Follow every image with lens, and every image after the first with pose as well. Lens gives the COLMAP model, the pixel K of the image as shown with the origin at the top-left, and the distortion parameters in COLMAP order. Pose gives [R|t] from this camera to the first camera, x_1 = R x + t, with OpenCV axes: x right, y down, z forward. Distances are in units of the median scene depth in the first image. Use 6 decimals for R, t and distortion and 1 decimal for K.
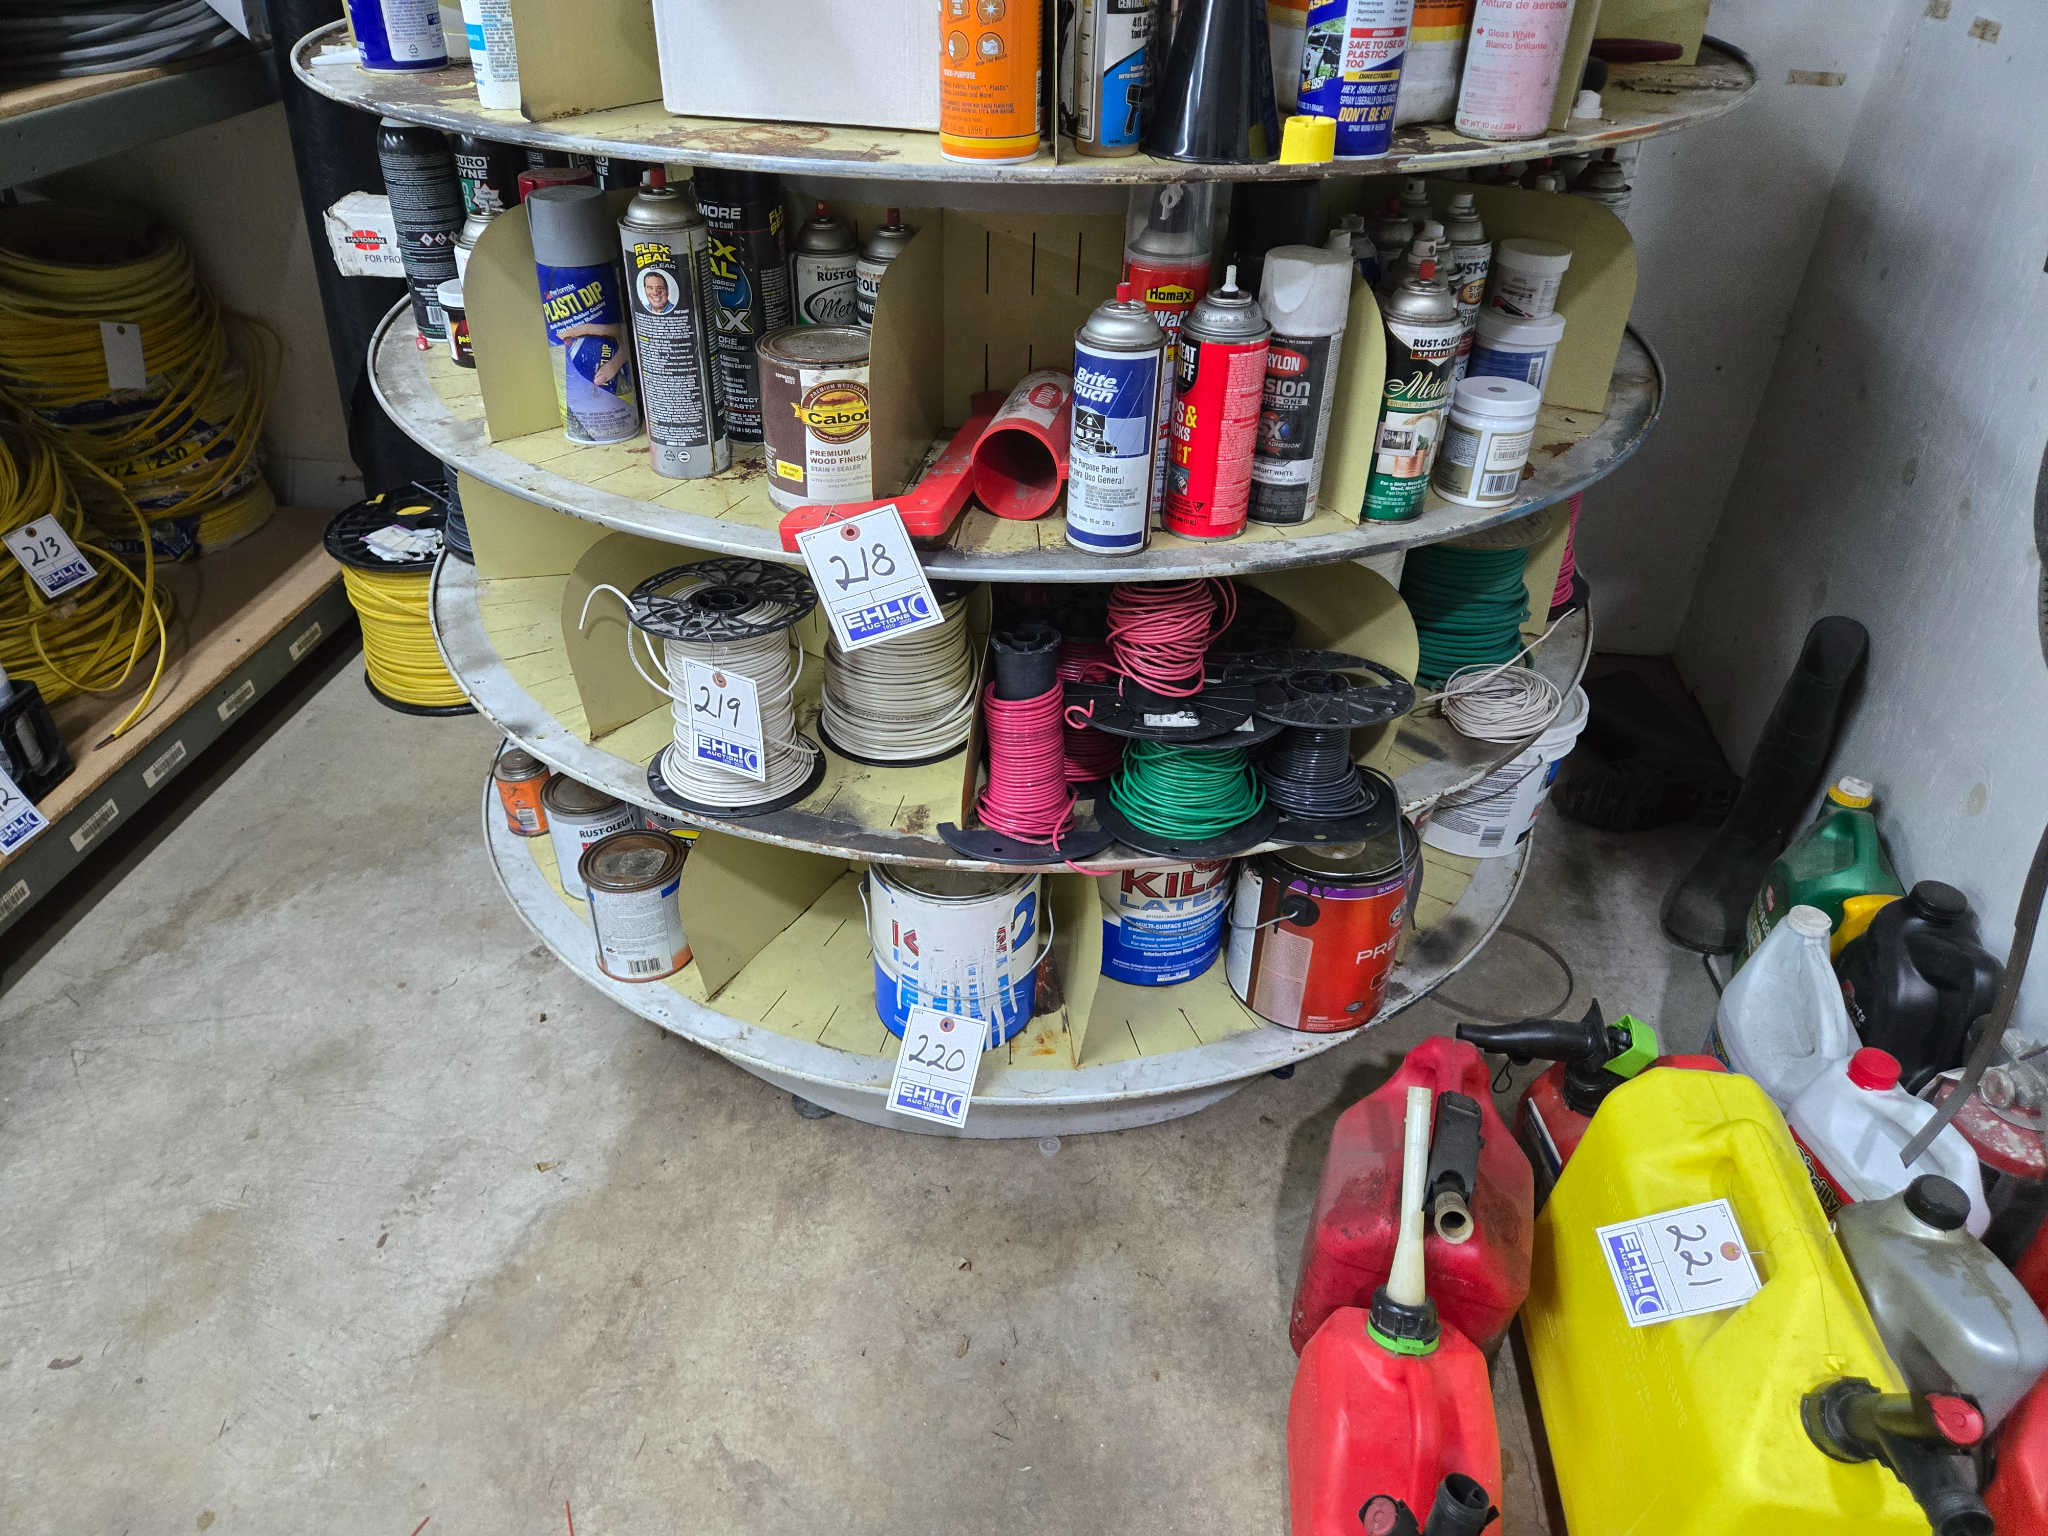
lens RADIAL K [[1387.1, 0, 1009.4], [0, 1387.1, 776.3], [0, 0, 1]] dist [0.069080, -0.061082]
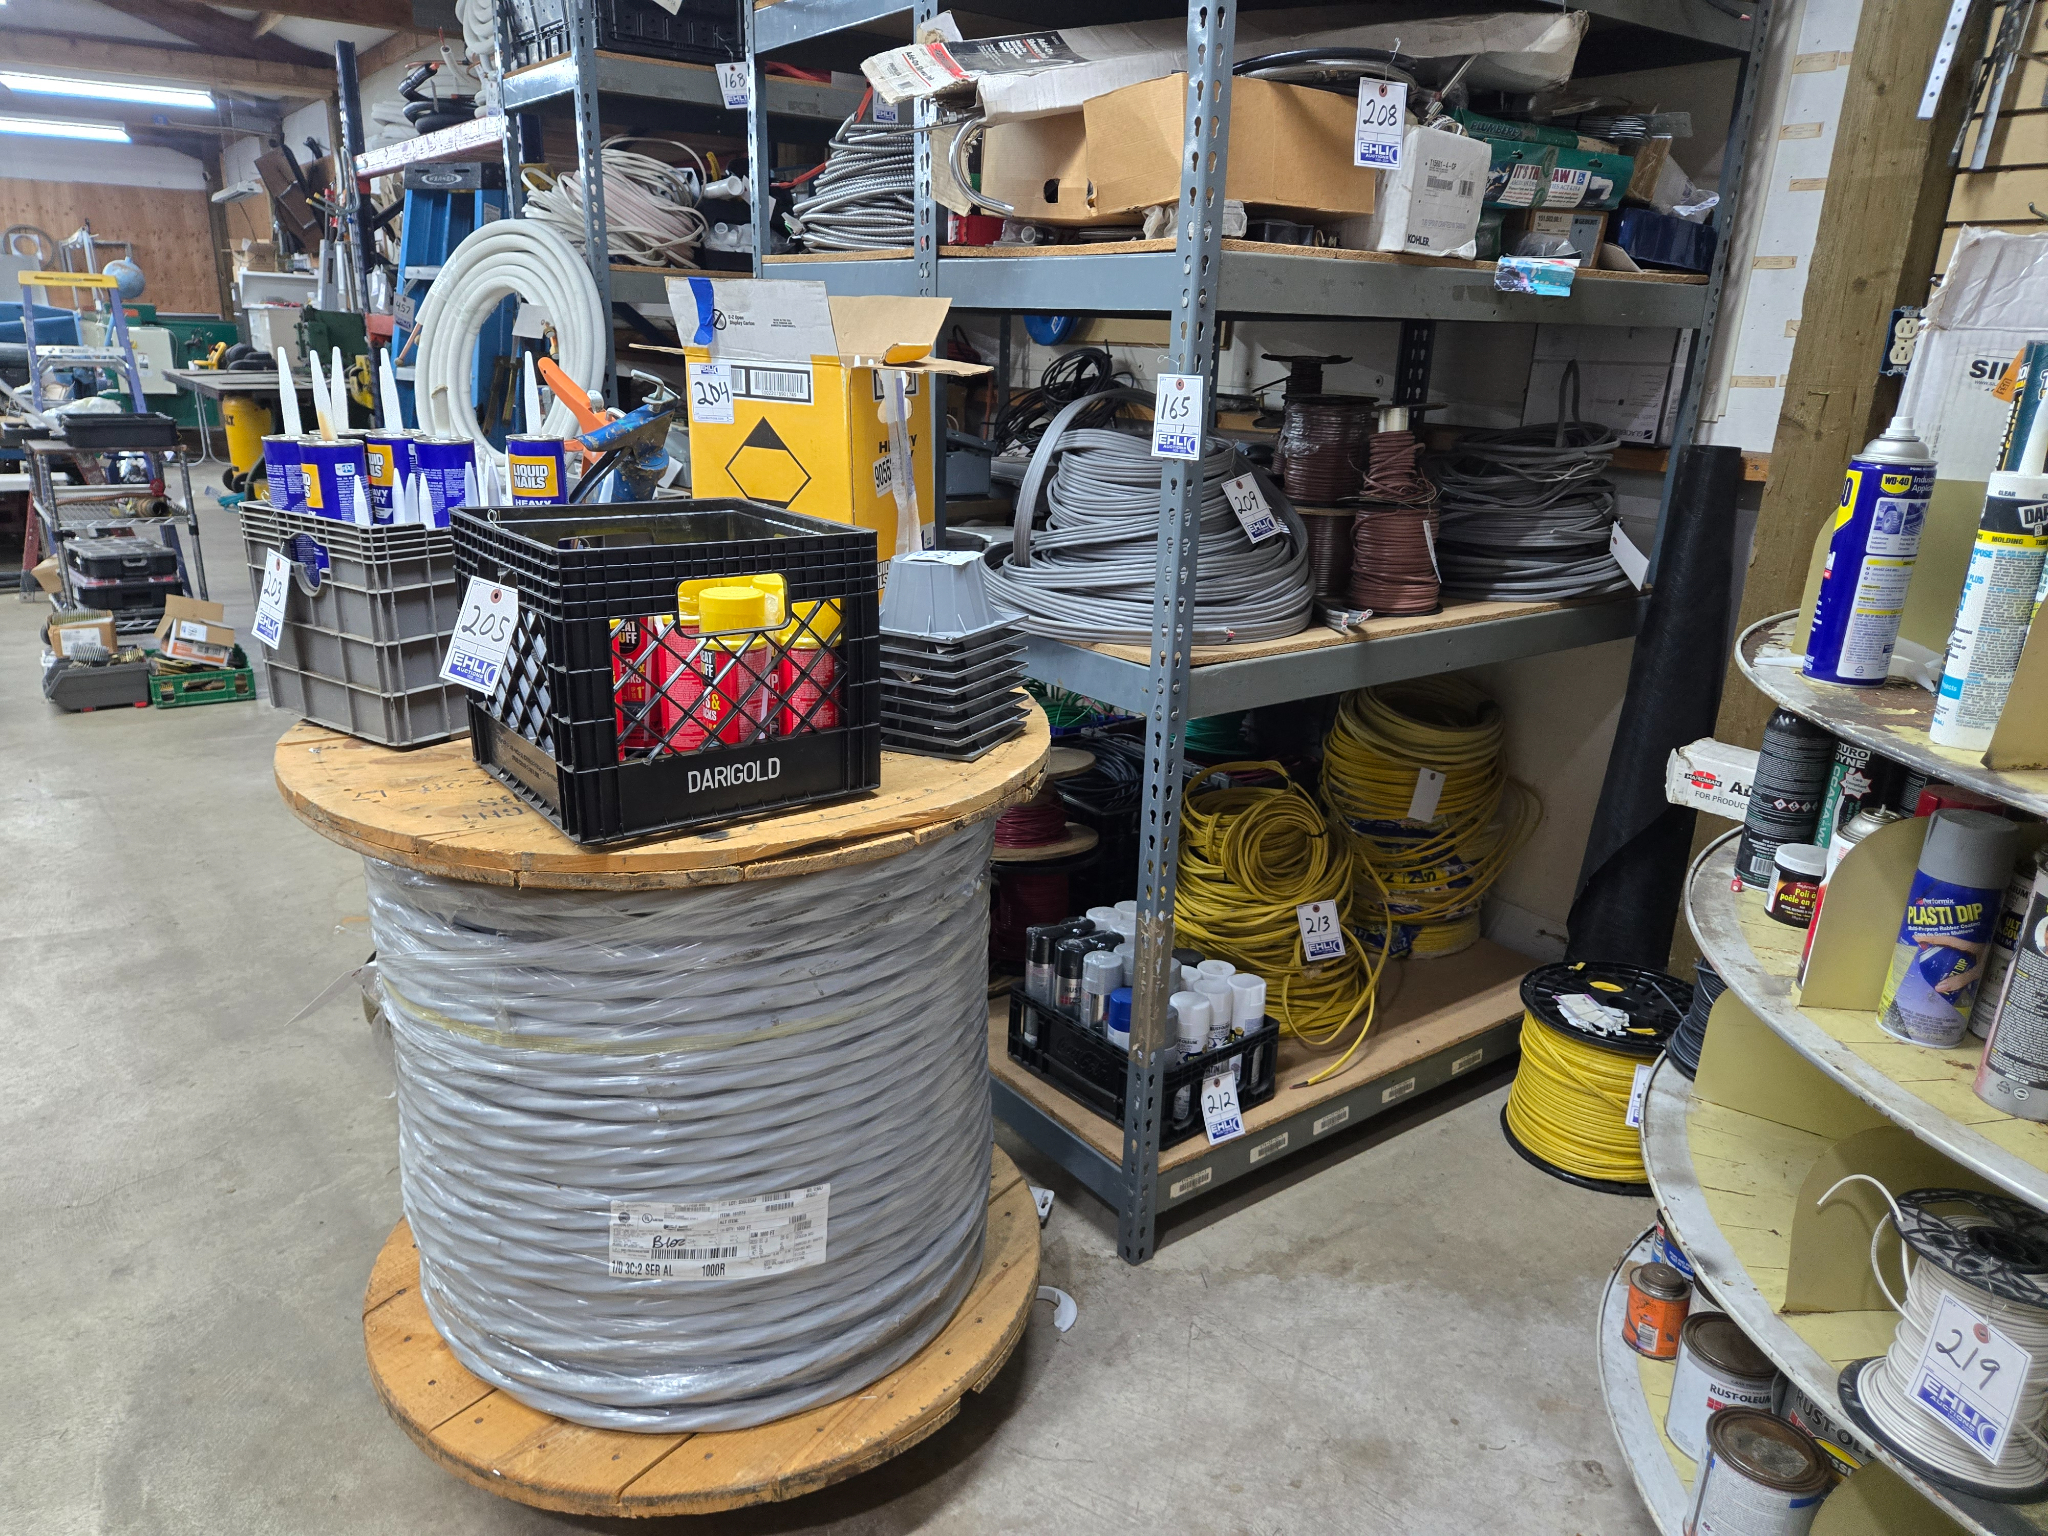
lens RADIAL K [[1387.1, 0, 1009.4], [0, 1387.1, 776.3], [0, 0, 1]] dist [0.069080, -0.061082]
pose [[0.694120, 0.239601, -0.678814, -0.081524], [-0.432502, 0.892617, -0.127187, -0.001154], [0.575447, 0.381872, 0.723212, -0.131286]]
